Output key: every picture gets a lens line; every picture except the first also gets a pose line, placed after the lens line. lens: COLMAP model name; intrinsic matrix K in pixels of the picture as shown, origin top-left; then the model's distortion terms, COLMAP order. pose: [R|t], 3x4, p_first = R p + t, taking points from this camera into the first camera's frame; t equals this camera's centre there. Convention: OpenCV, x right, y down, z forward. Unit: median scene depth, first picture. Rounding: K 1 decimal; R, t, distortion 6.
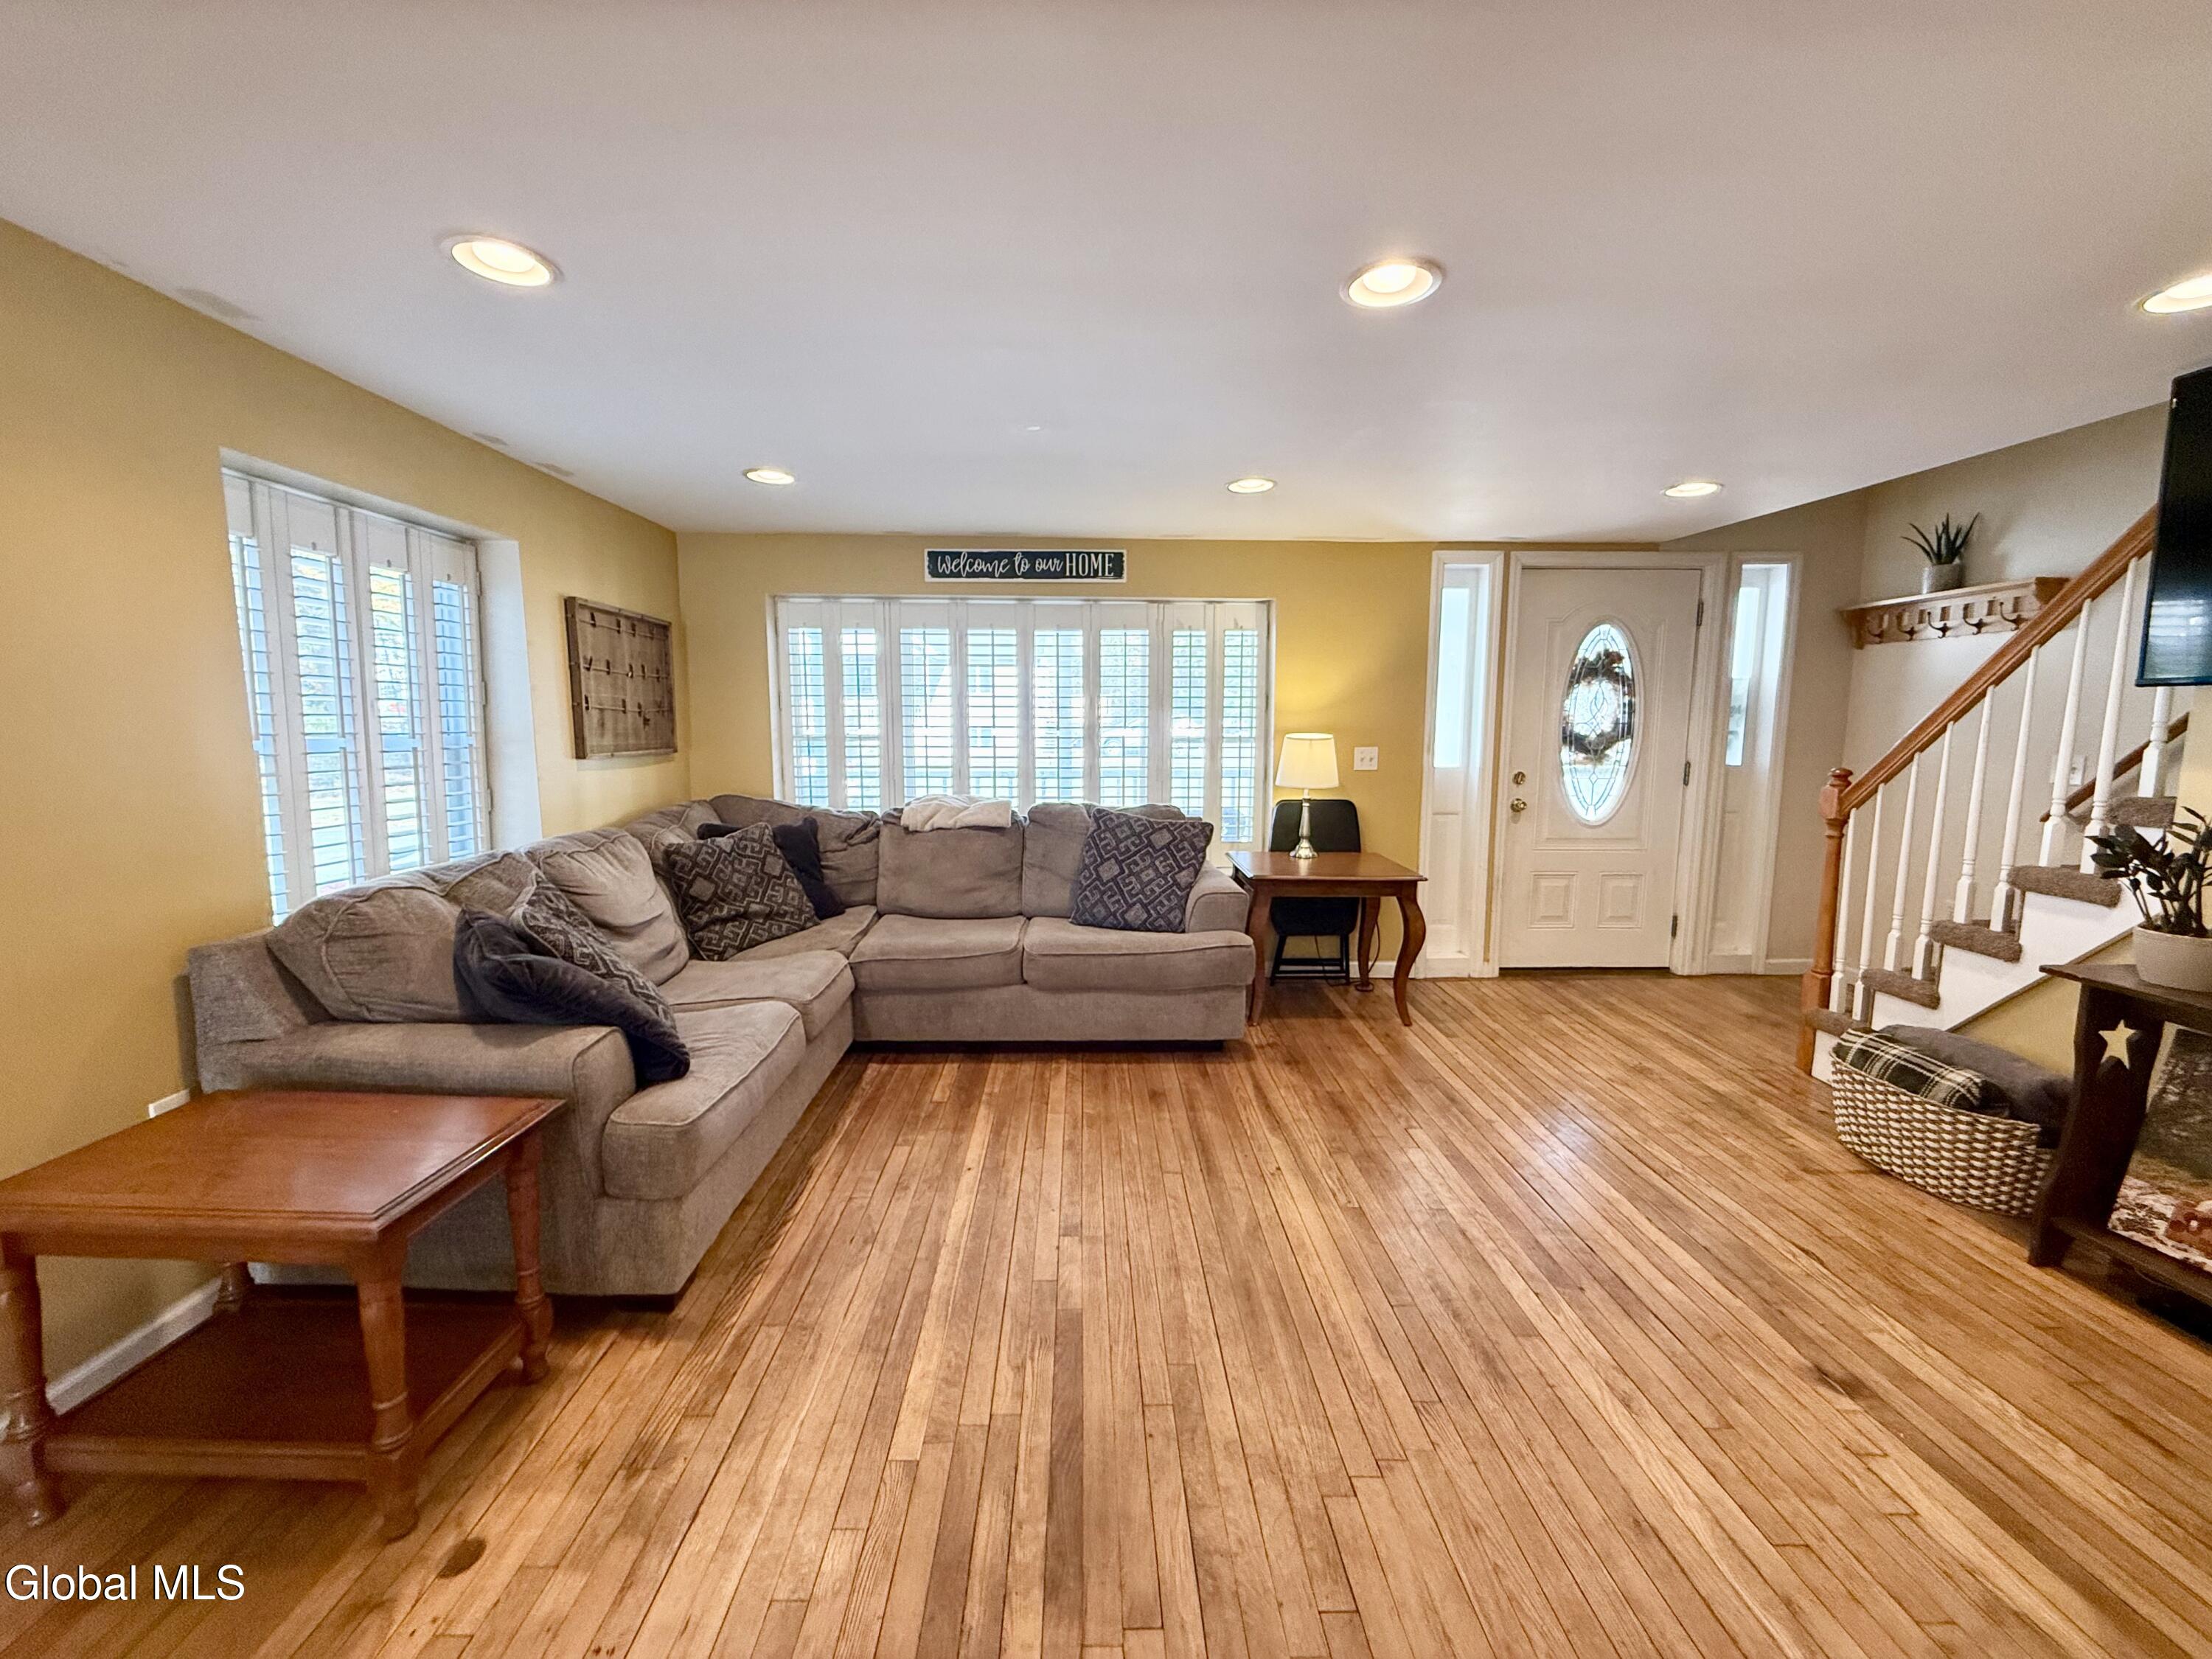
lens RADIAL K [[876.8, 0, 1097.1], [0, 876.8, 830.0], [0, 0, 1]] dist [0.000325, 0.000172]
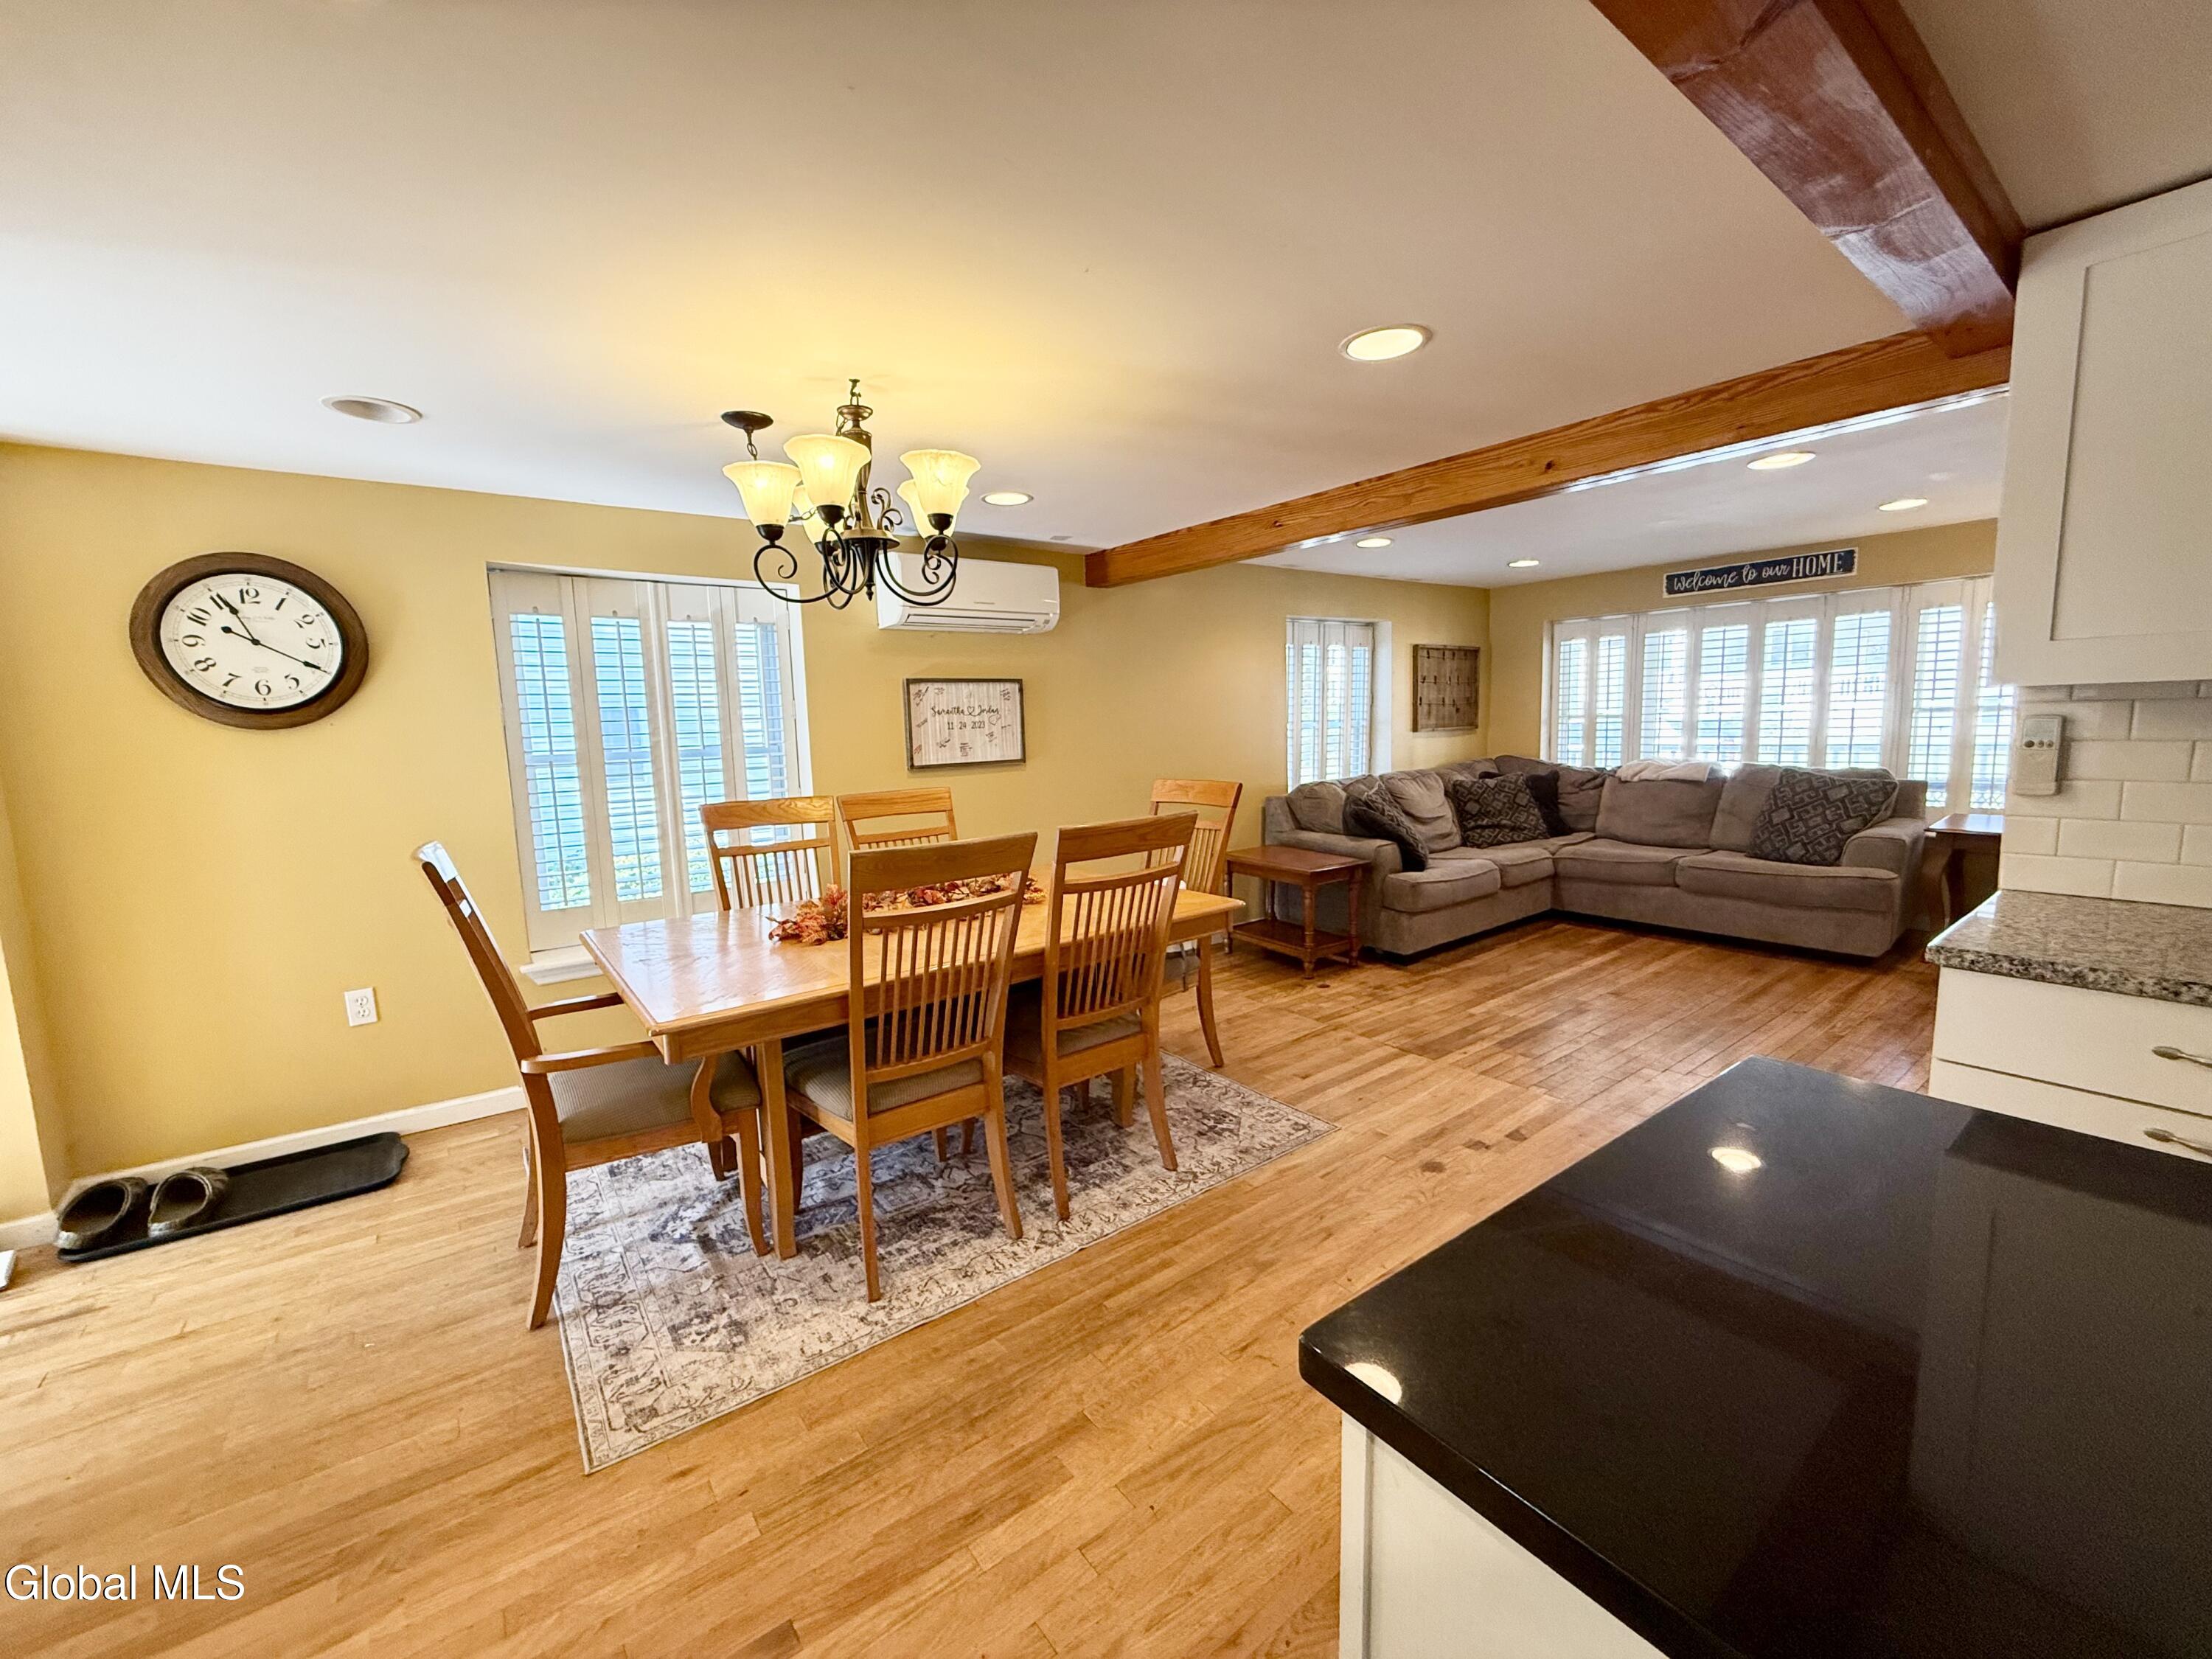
lens RADIAL K [[876.5, 0, 1094.6], [0, 876.5, 829.3], [0, 0, 1]] dist [-0.000072, 0.000364]
pose [[0.577796, 0.077965, -0.812449, 0.499687], [-0.064339, 0.996680, 0.049889, 0.069856], [0.813641, 0.023446, 0.580894, -0.573426]]
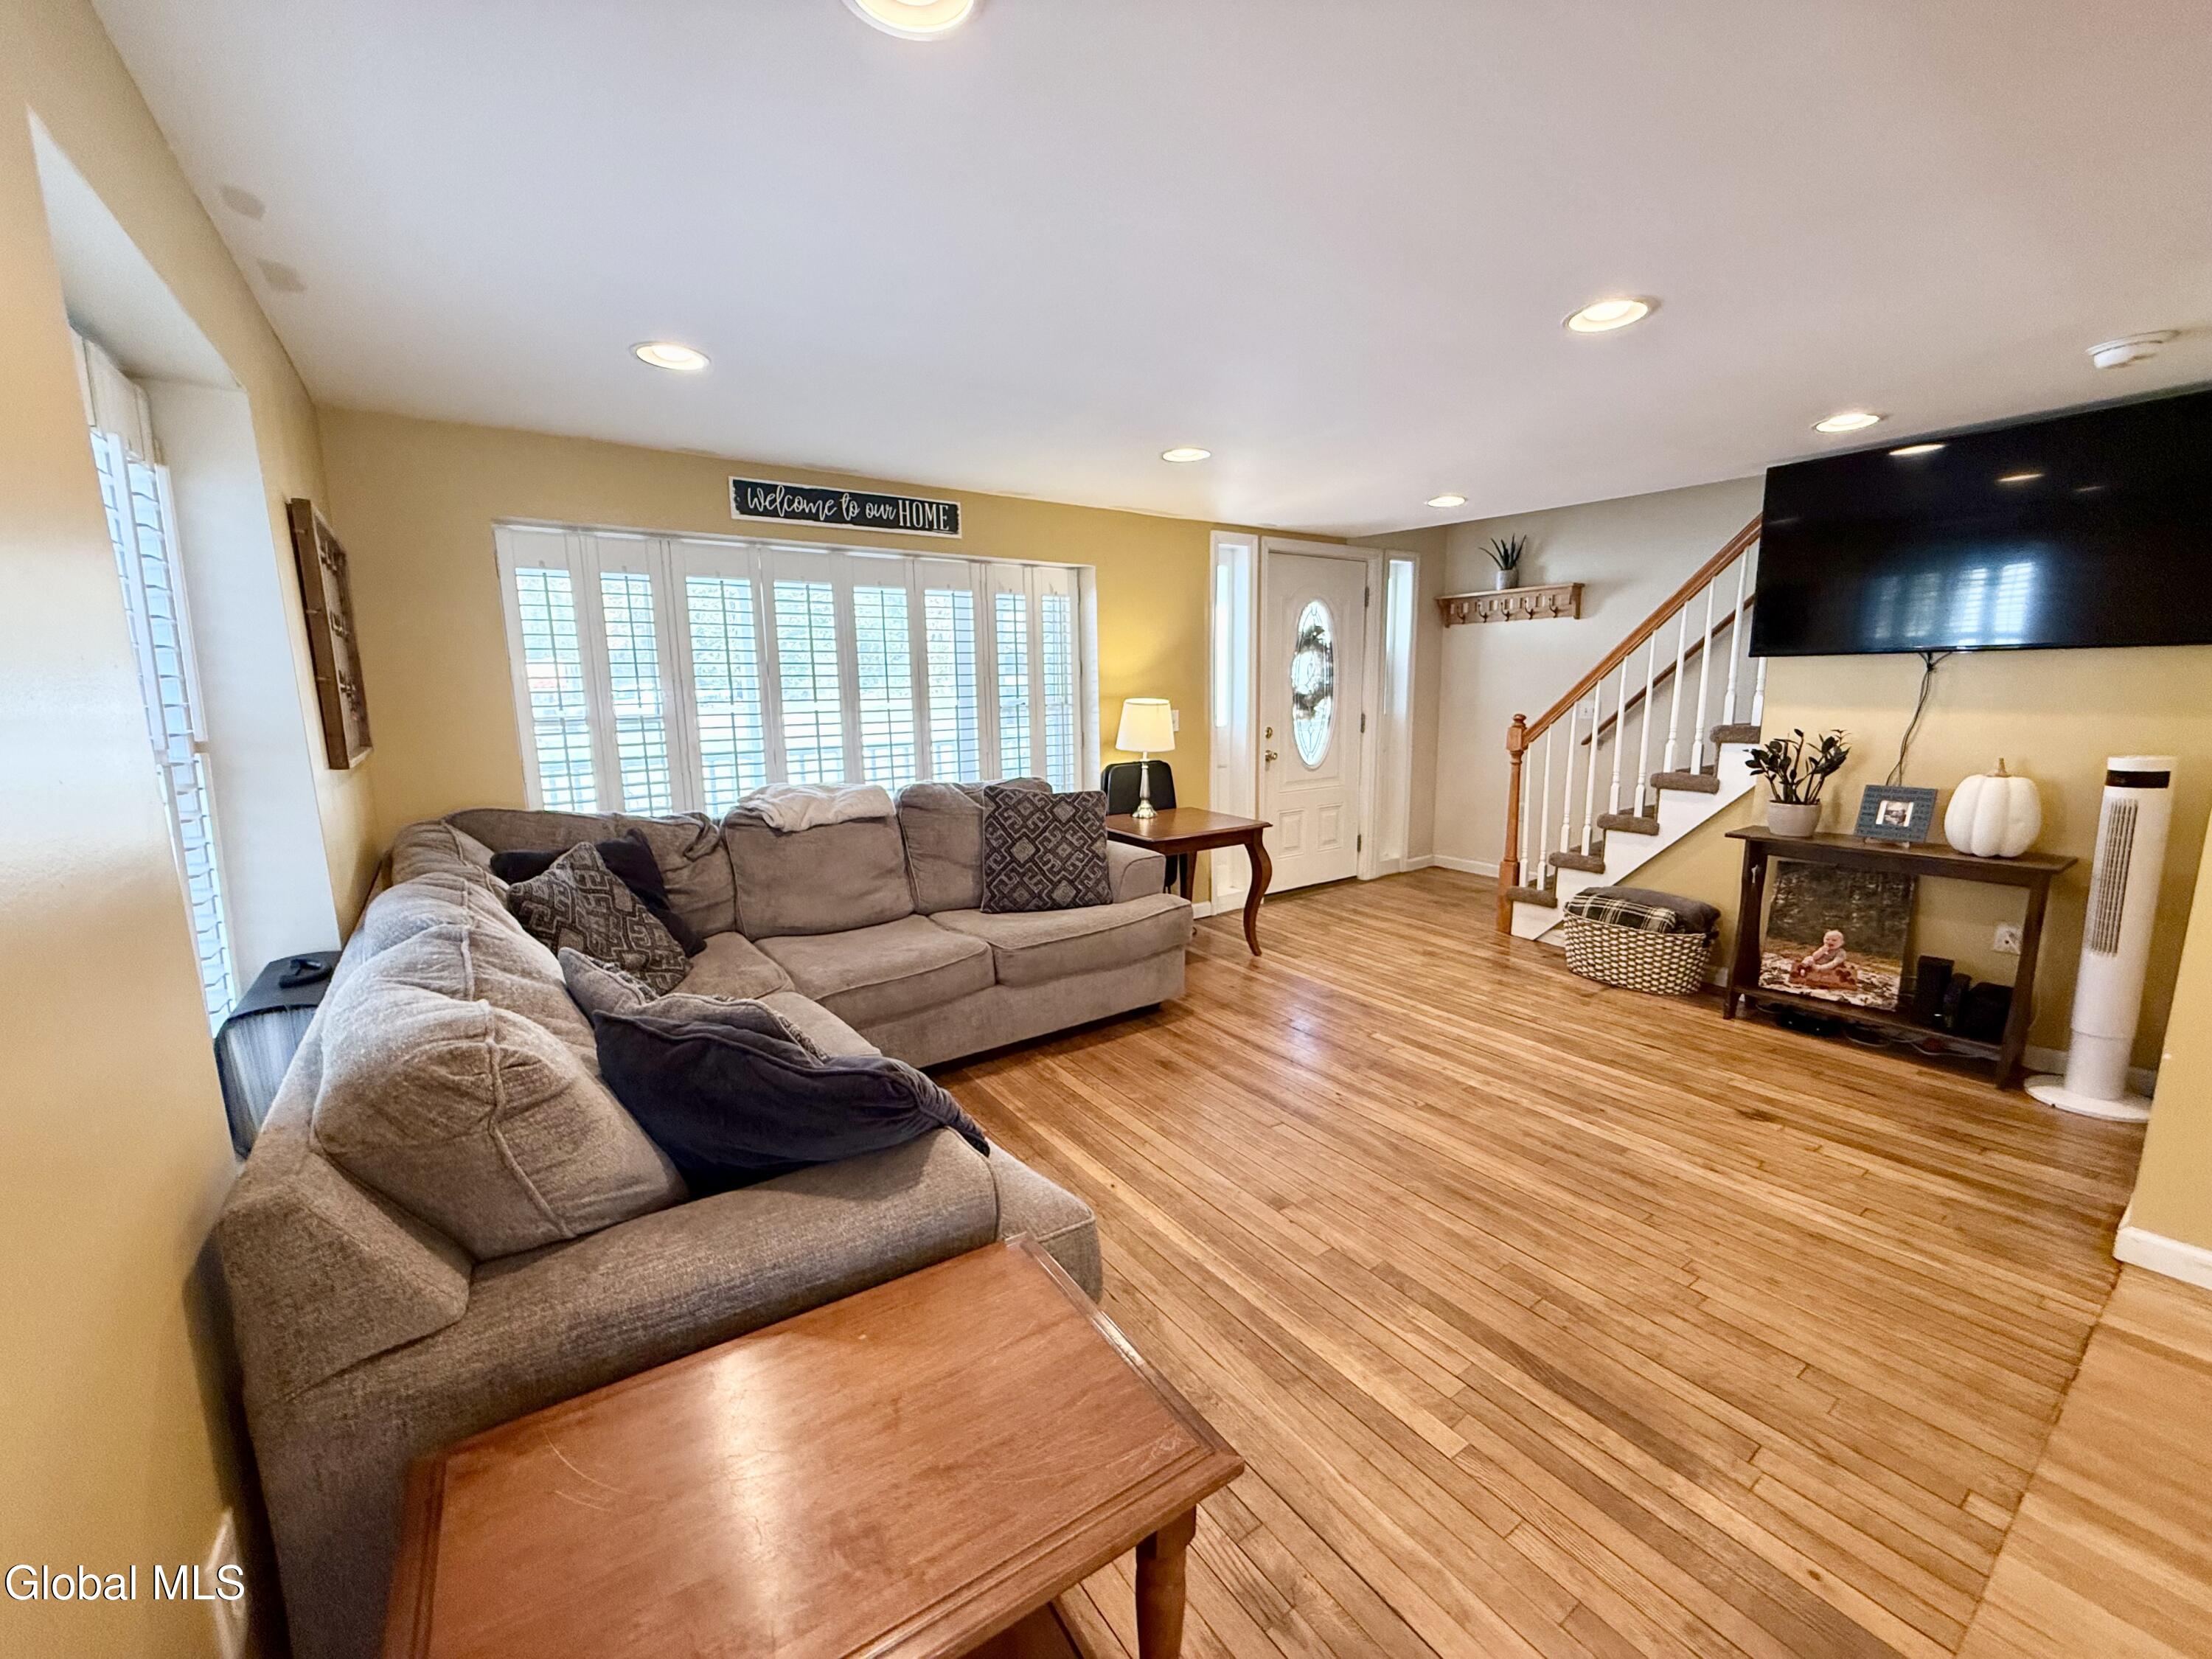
lens RADIAL K [[876.8, 0, 1097.1], [0, 876.8, 830.0], [0, 0, 1]] dist [0.000325, 0.000172]
pose [[0.831299, -0.106243, 0.545578, -0.456674], [0.084767, 0.994313, 0.064467, -0.031269], [-0.549324, -0.007345, 0.835577, 0.183181]]
